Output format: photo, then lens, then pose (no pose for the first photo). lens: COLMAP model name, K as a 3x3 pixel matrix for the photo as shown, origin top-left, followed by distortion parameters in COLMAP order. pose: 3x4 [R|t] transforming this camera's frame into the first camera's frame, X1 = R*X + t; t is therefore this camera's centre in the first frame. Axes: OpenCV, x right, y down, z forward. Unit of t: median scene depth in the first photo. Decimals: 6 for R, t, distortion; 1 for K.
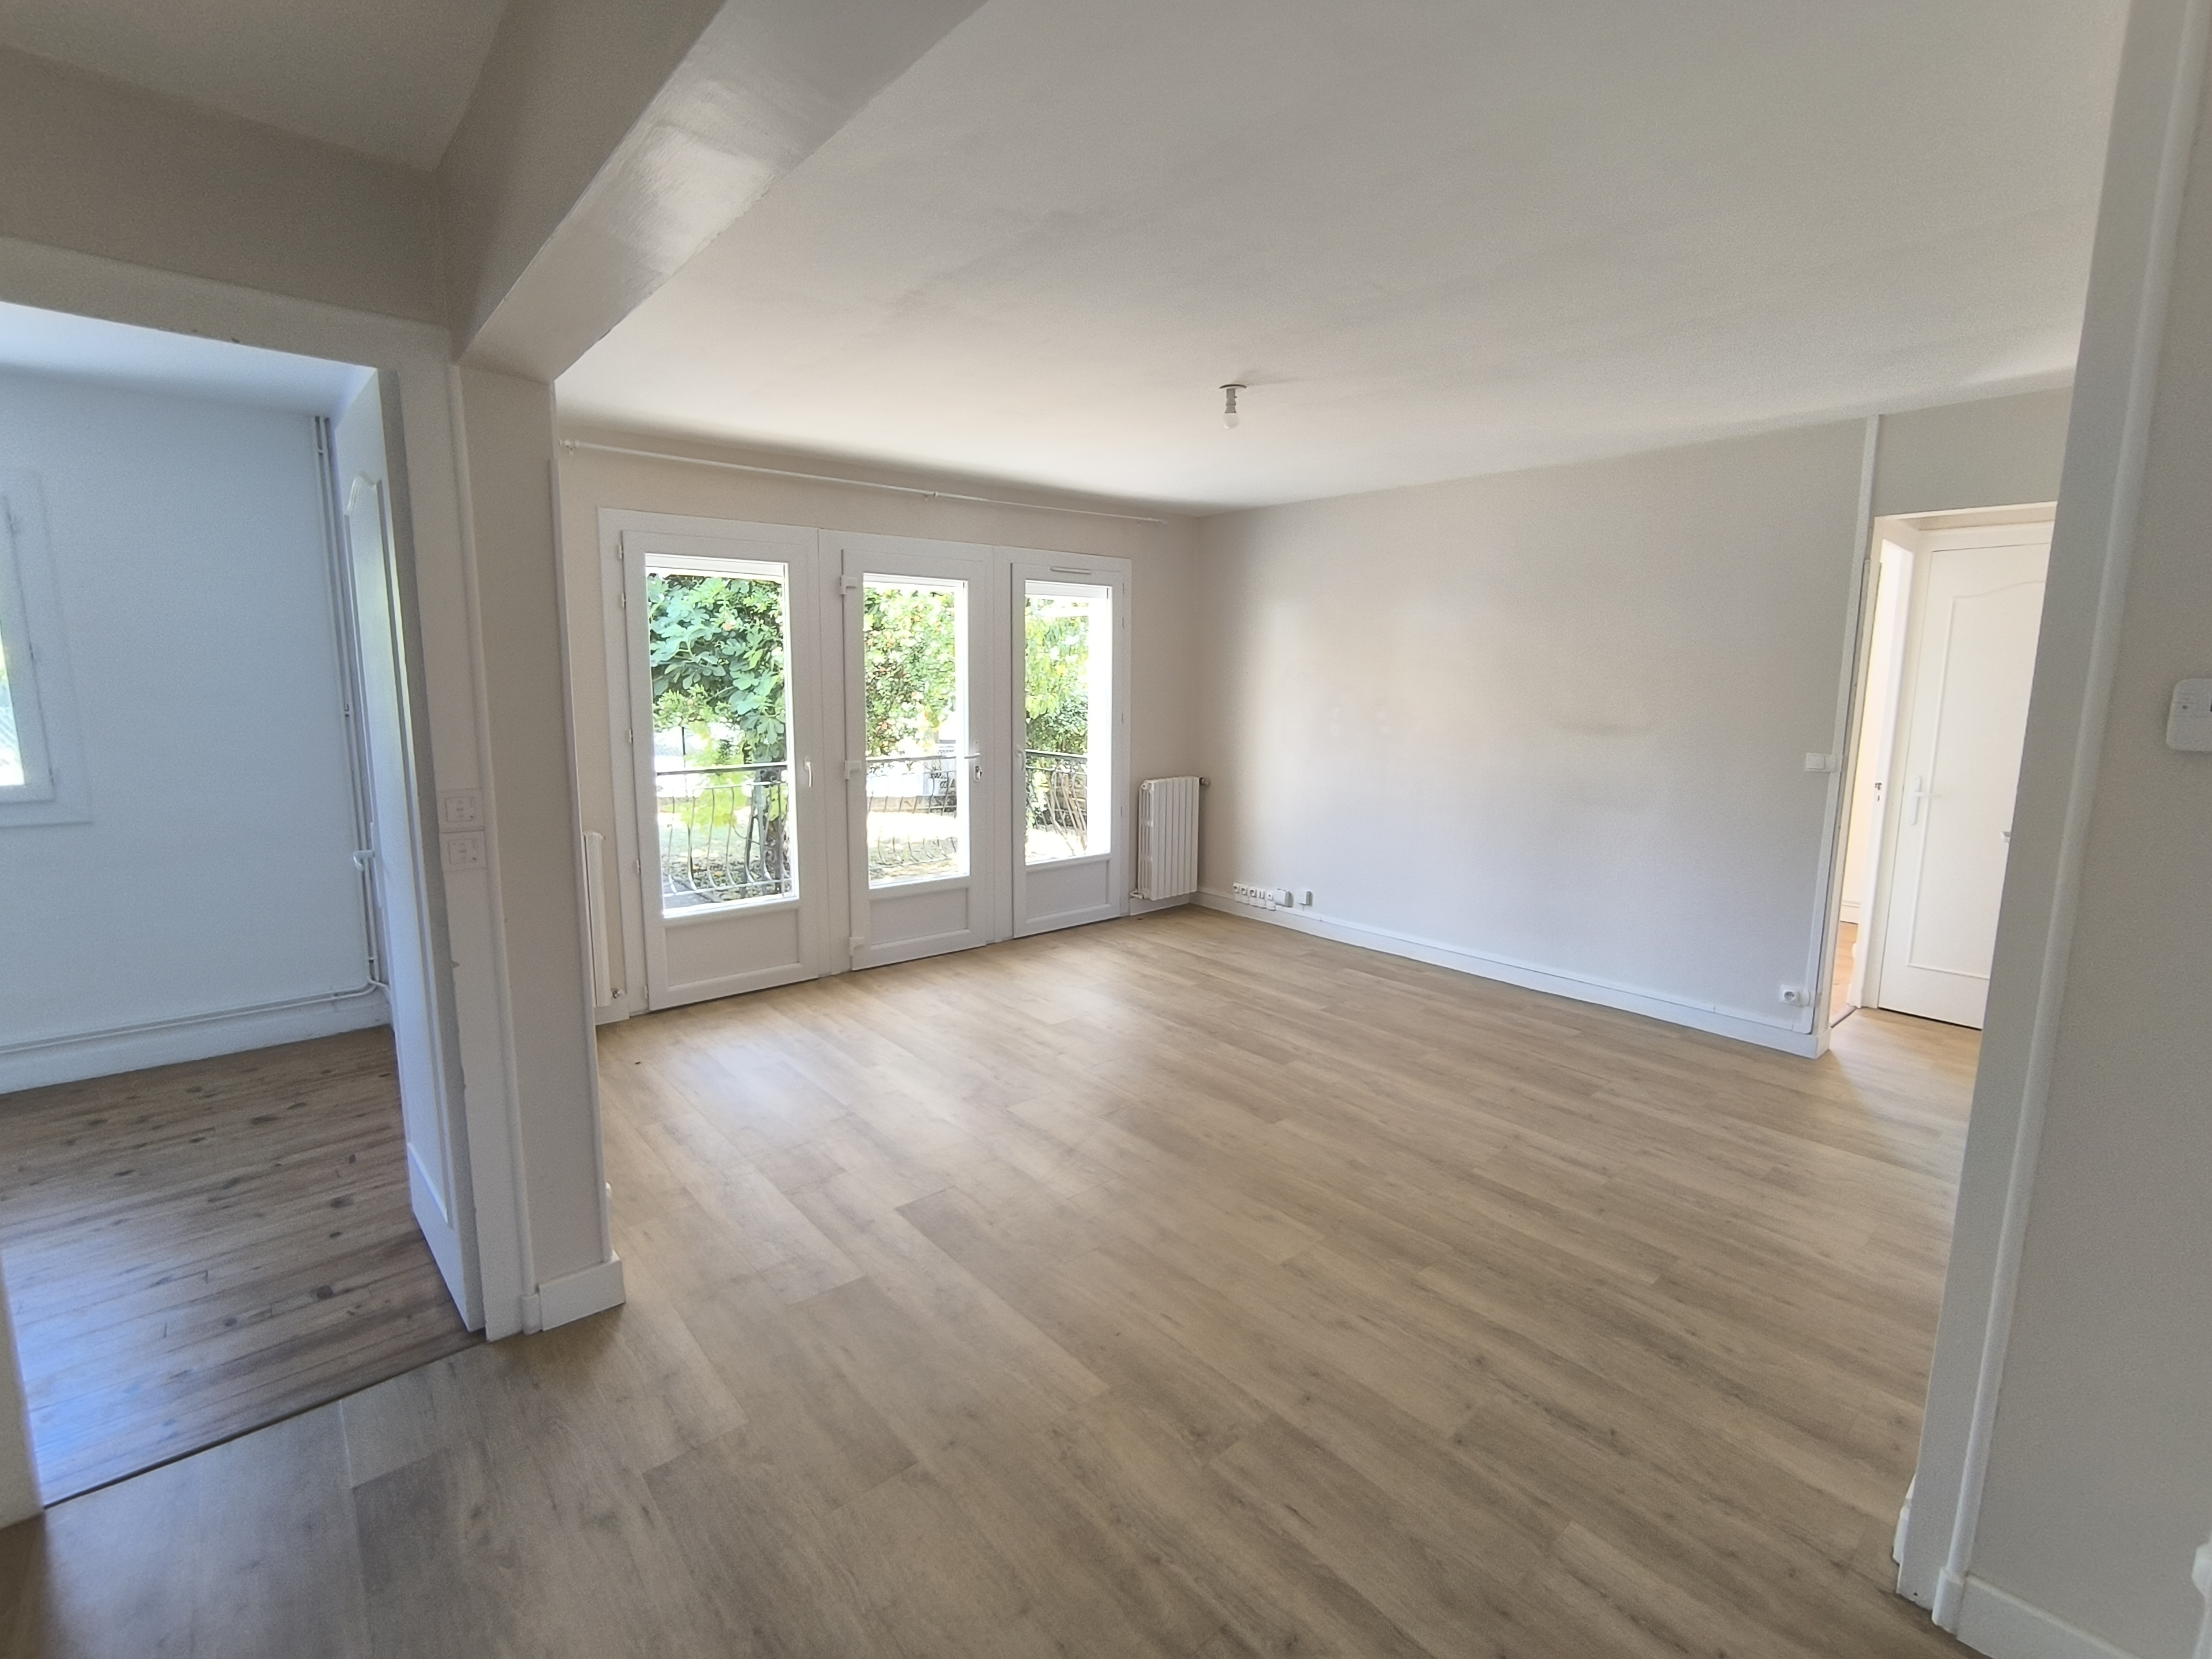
lens RADIAL K [[995.9, 0, 1099.9], [0, 995.9, 823.8], [0, 0, 1]] dist [-0.036692, 0.019206]
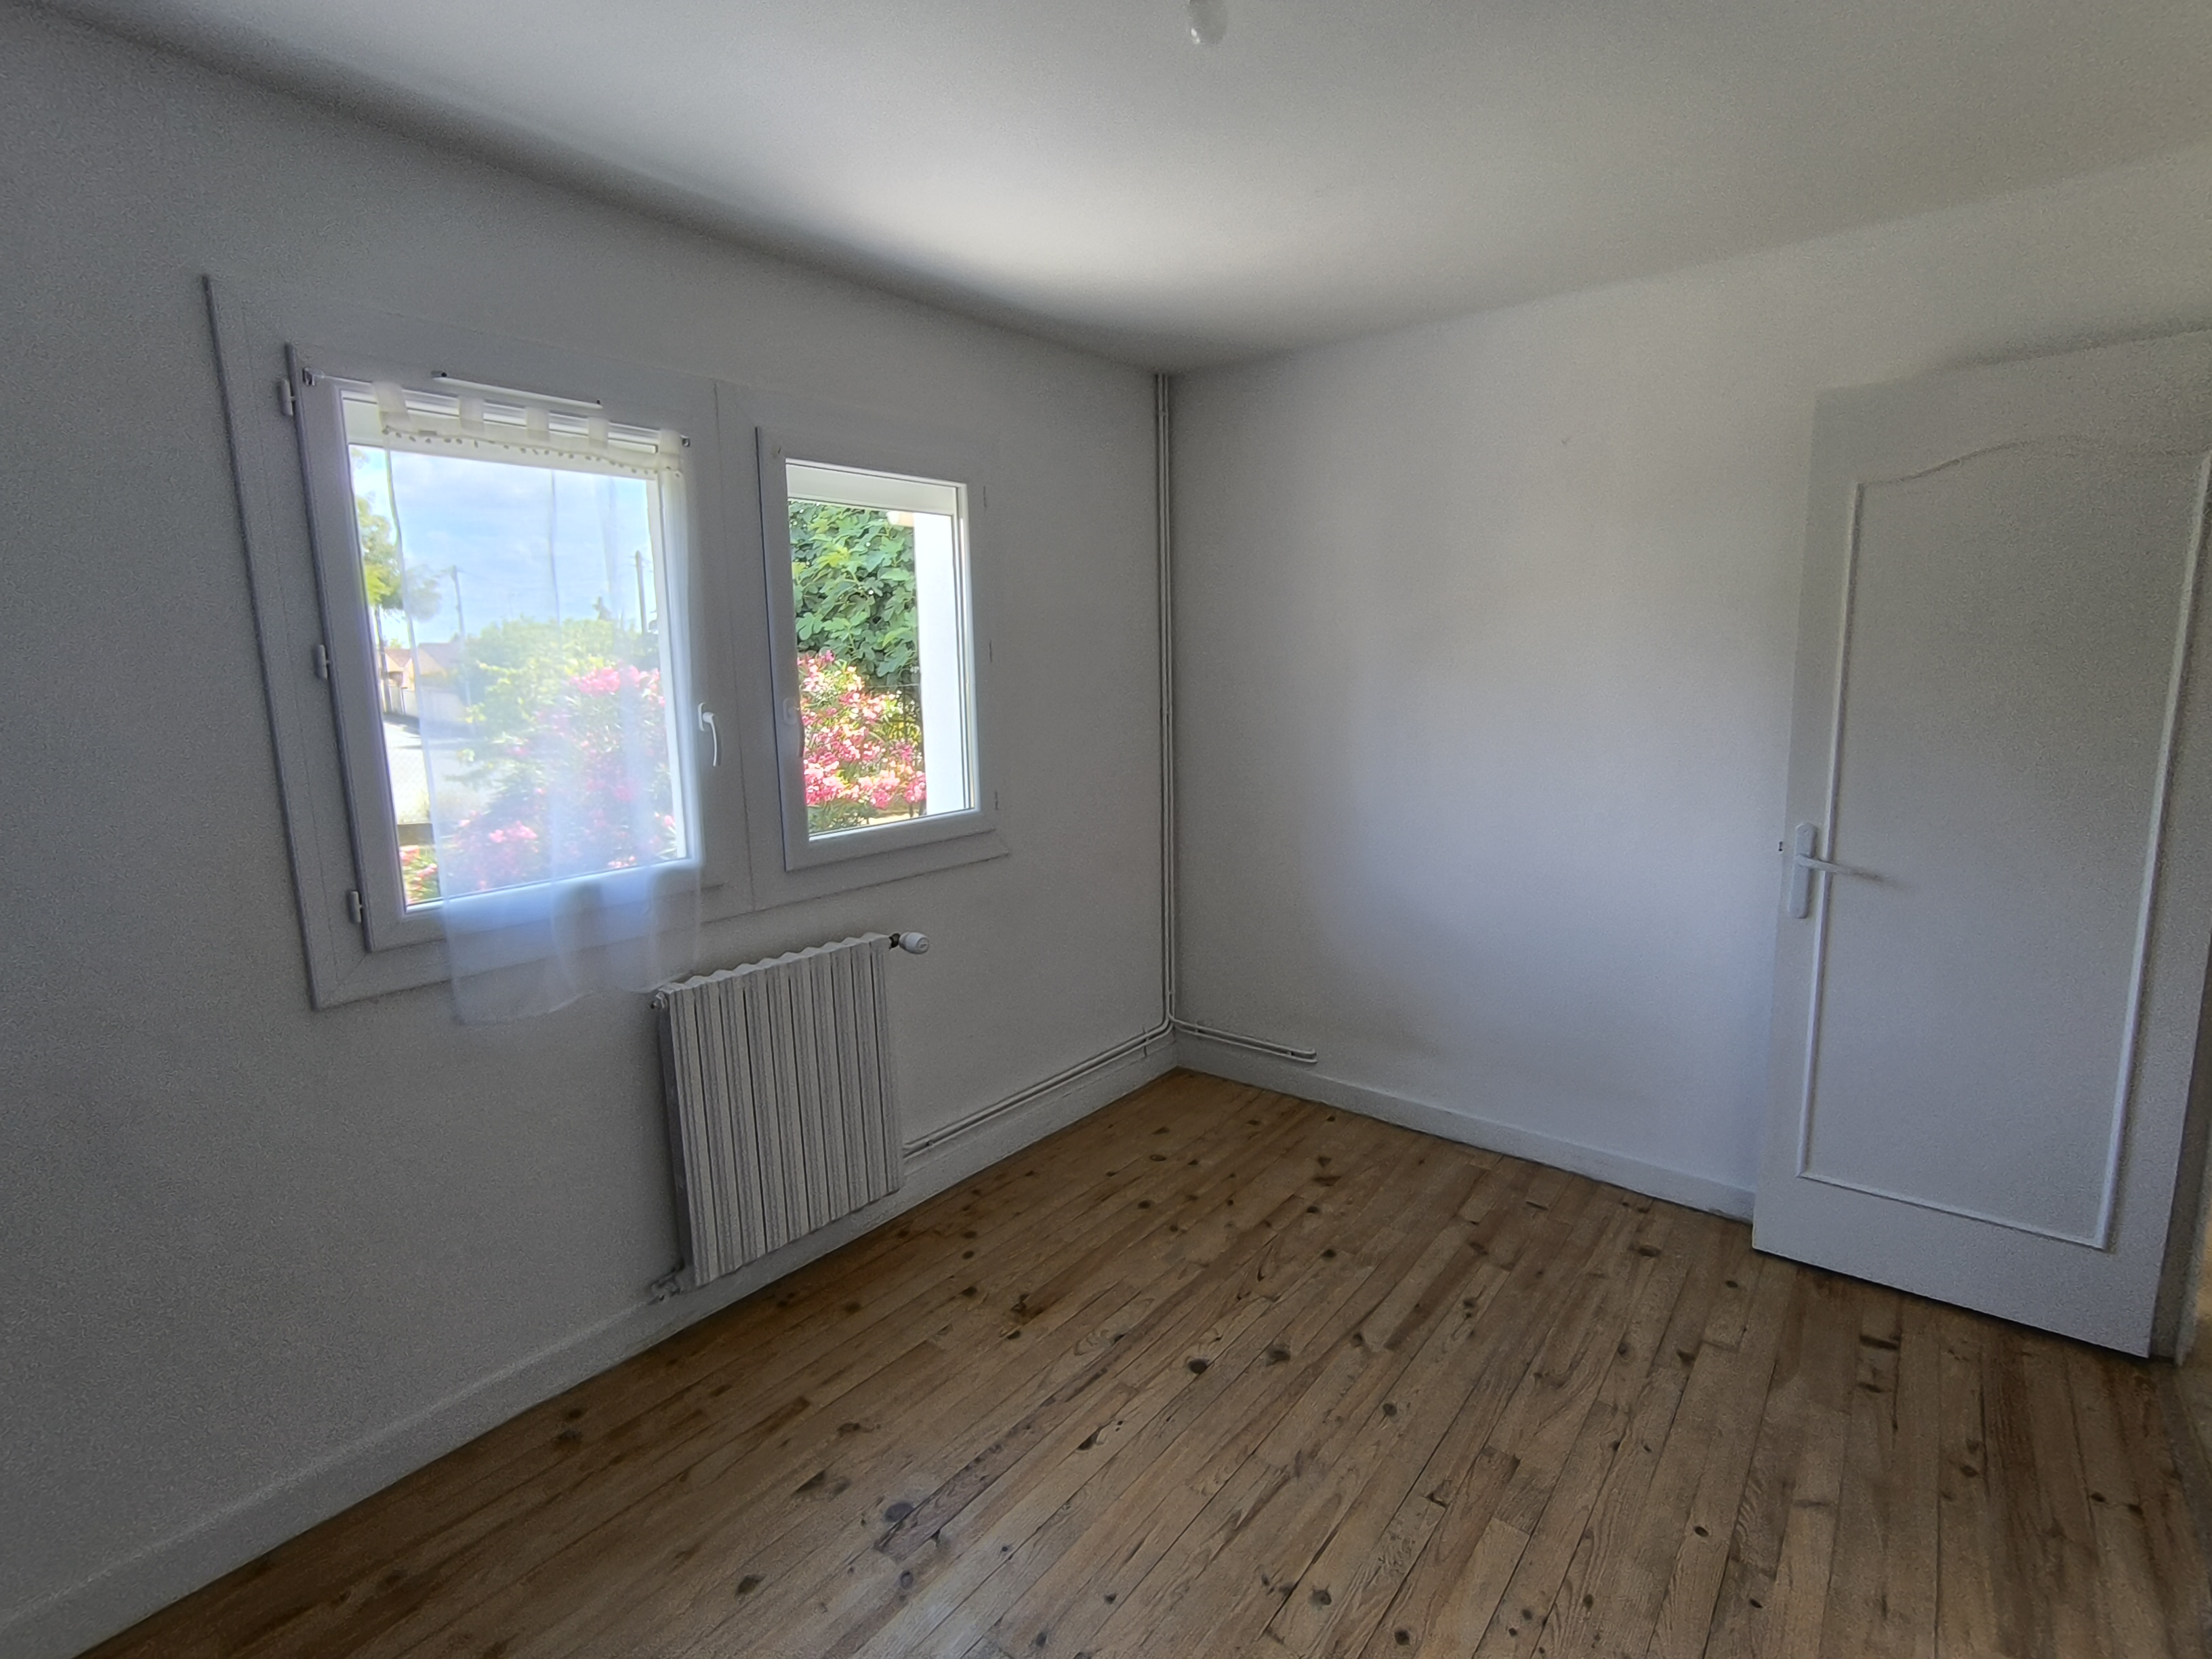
lens RADIAL K [[998.2, 0, 1107.5], [0, 998.2, 818.0], [0, 0, 1]] dist [-0.047096, 0.021142]
pose [[0.987340, -0.060703, 0.146541, -0.997389], [0.060601, 0.998149, 0.005167, -0.029088], [-0.146583, 0.003779, 0.989191, 0.137348]]
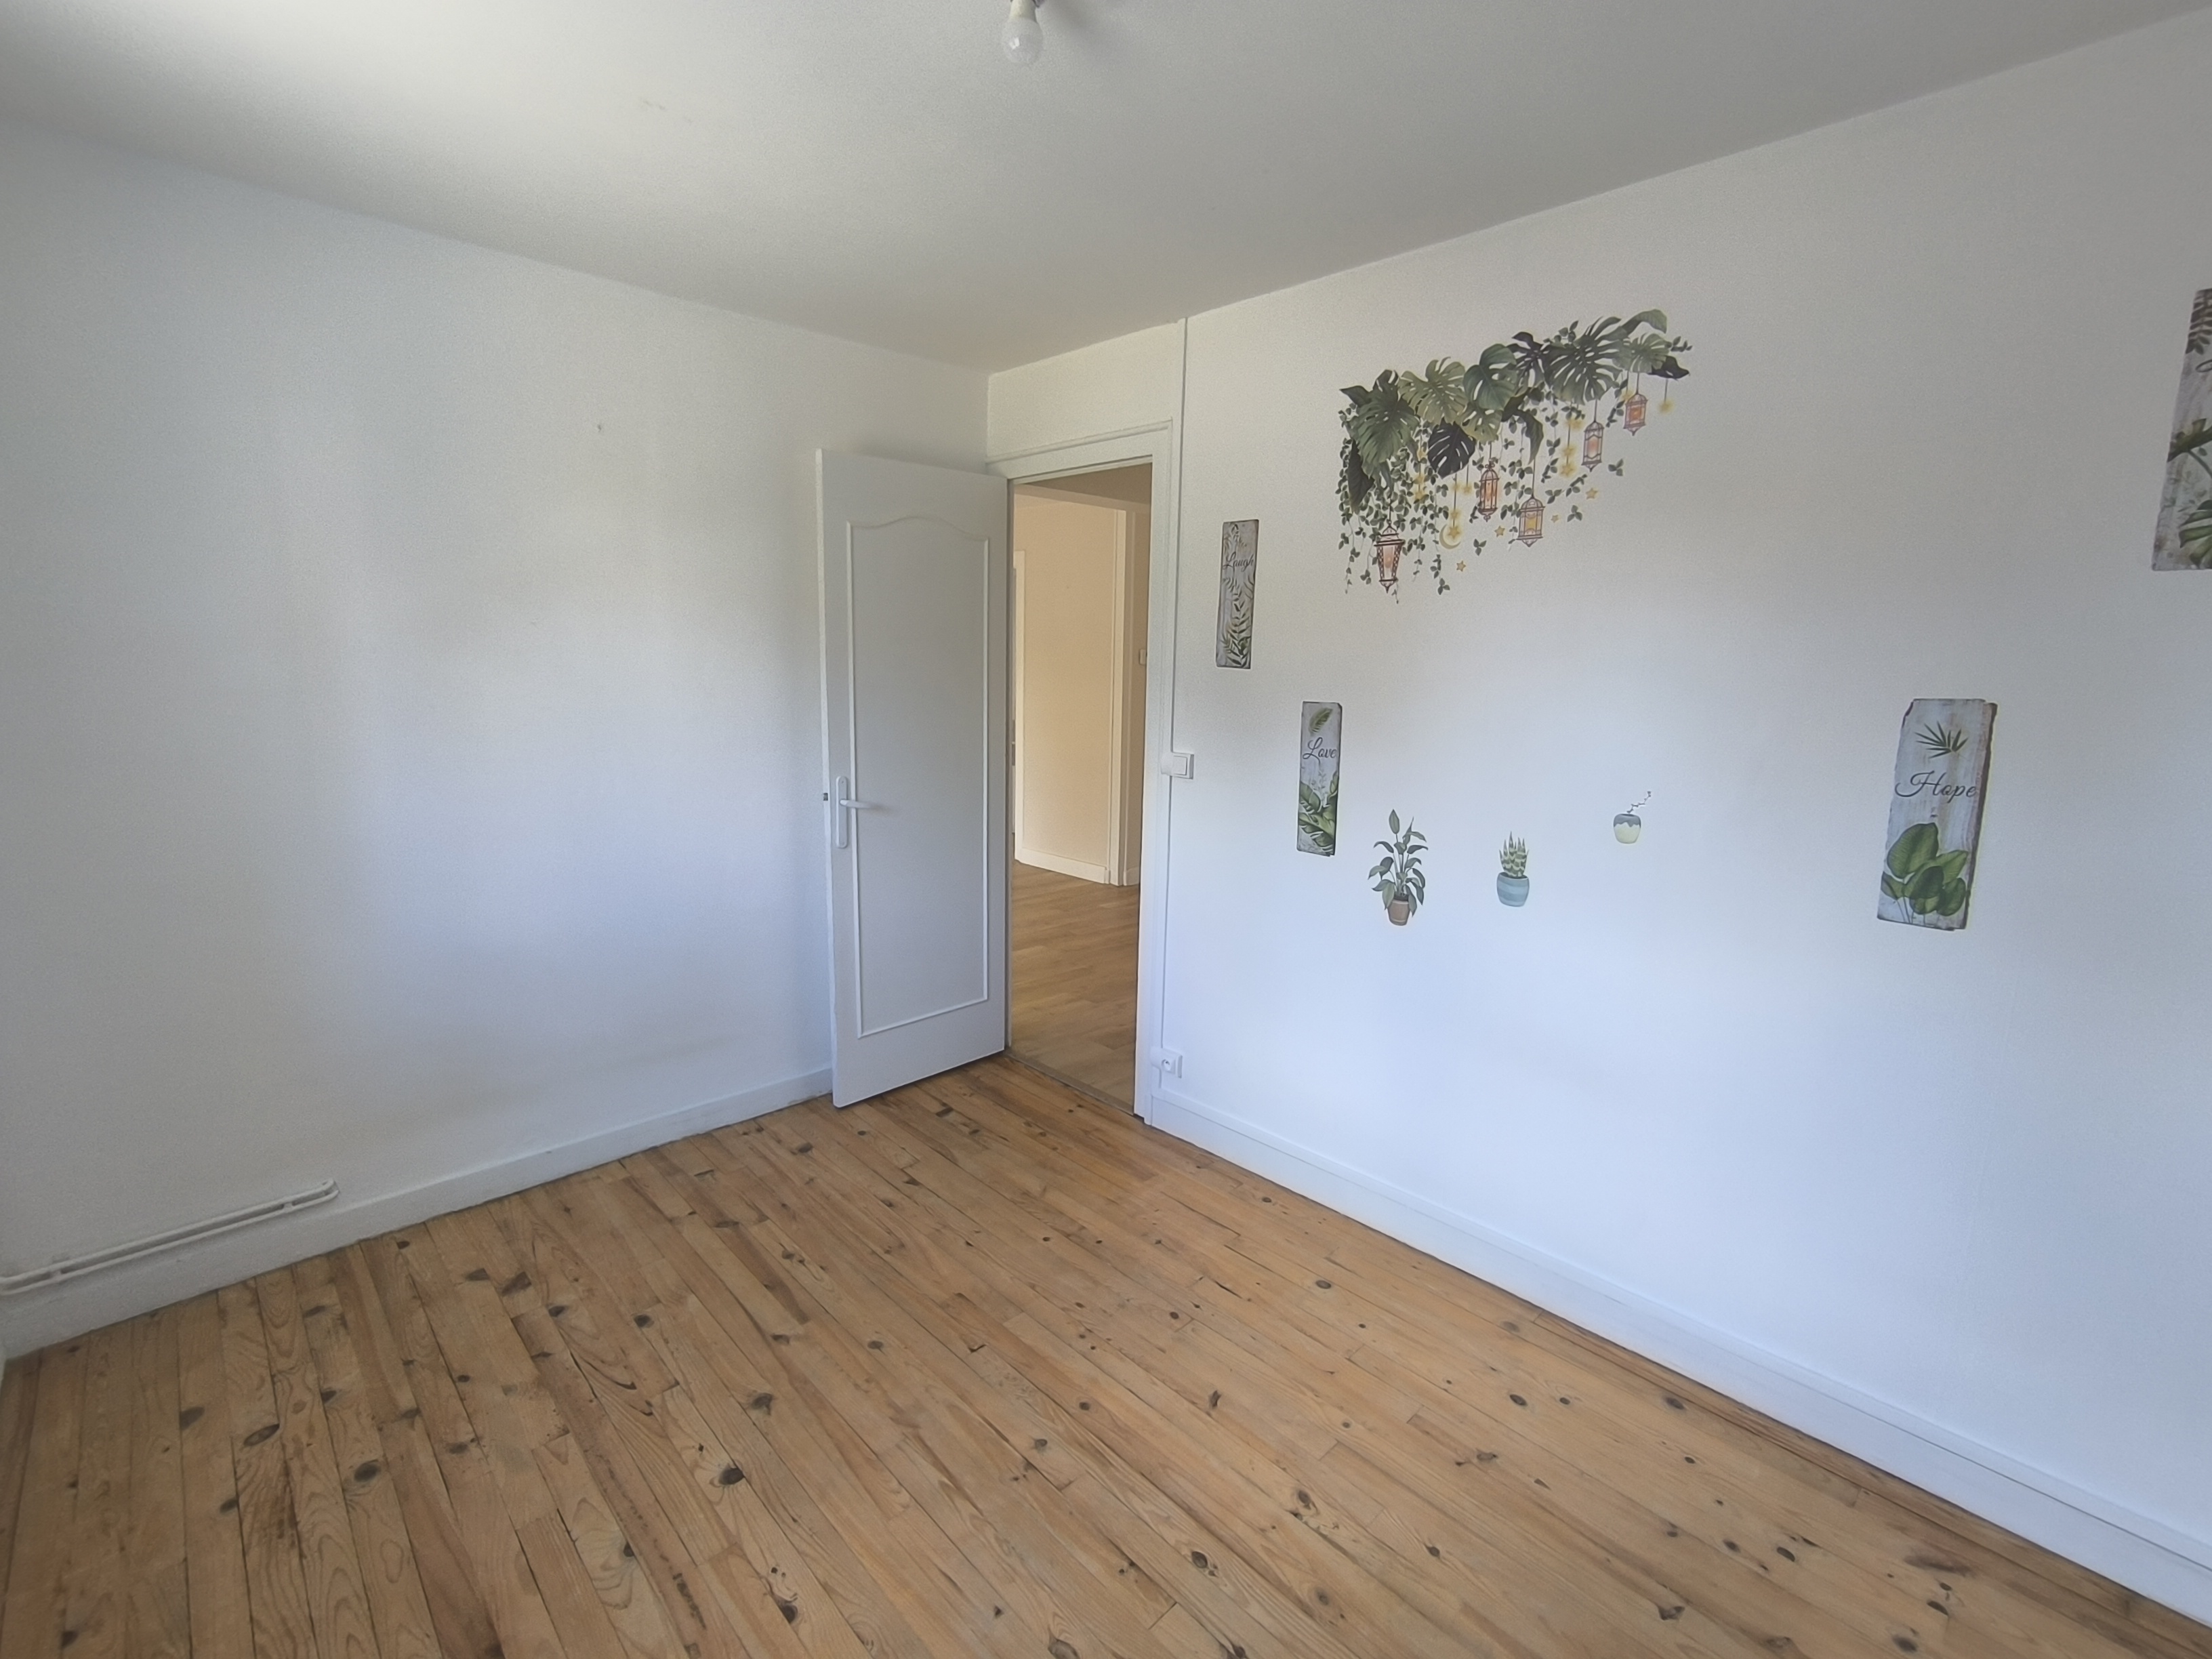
lens RADIAL K [[995.9, 0, 1099.9], [0, 995.9, 823.8], [0, 0, 1]] dist [-0.036692, 0.019206]
pose [[-0.037509, -0.186301, 0.981776, -1.297988], [0.132437, 0.972875, 0.189672, -0.085497], [-0.990481, 0.137138, -0.011818, 0.471122]]
